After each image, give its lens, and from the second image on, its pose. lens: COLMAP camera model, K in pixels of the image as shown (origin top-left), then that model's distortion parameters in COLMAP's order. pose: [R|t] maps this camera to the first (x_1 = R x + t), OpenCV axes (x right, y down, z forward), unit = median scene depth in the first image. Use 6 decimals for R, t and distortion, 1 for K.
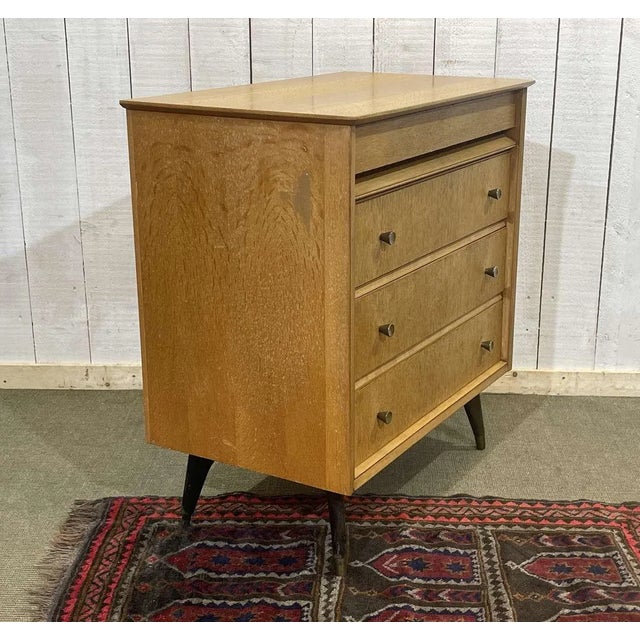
lens RADIAL K [[1061.7, 0, 329.6], [0, 1061.7, 320.2], [0, 0, 1]] dist [0.068884, 0.000000]
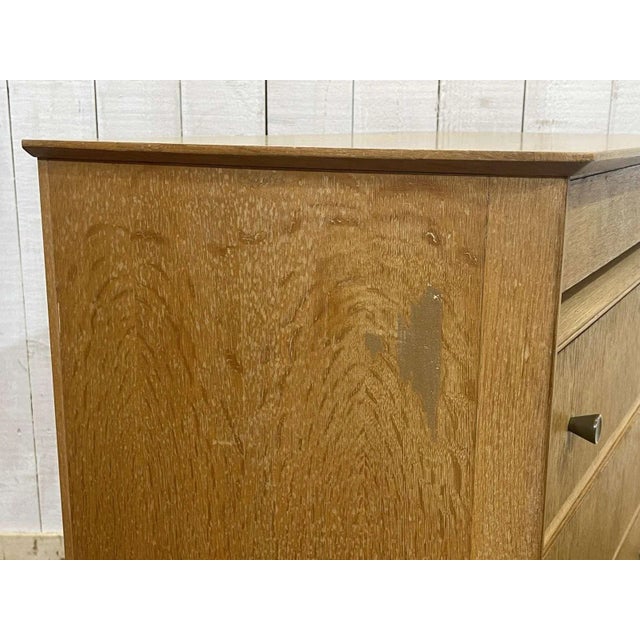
lens RADIAL K [[839.8, 0, 317.2], [0, 839.8, 321.7], [0, 0, 1]] dist [0.055469, 0.000000]
pose [[0.999858, 0.002788, 0.016617, -0.059116], [-0.001643, 0.997645, -0.068567, -0.083982], [-0.016769, 0.068530, 0.997508, 0.537719]]
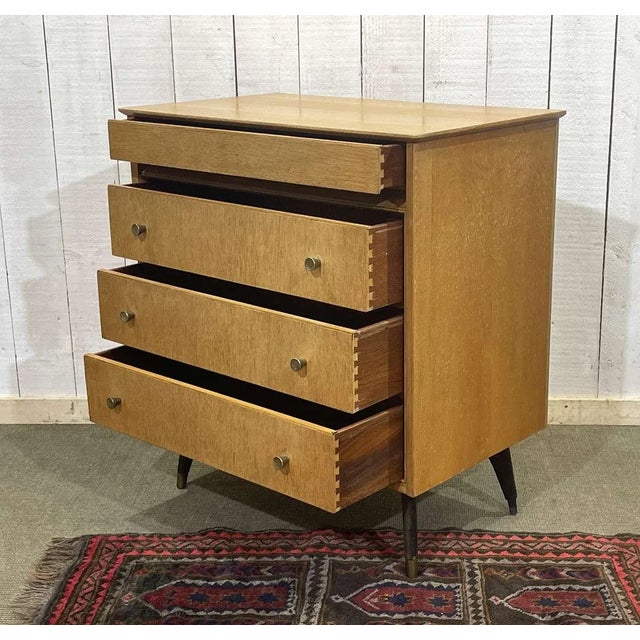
lens RADIAL K [[1143.9, 0, 357.2], [0, 1143.9, 319.8], [0, 0, 1]] dist [0.064674, 0.000000]
pose [[0.999917, -0.011374, -0.006041, 0.049130], [0.011235, 0.999683, -0.022524, -0.003525], [0.006295, 0.022454, 0.999728, -0.052976]]
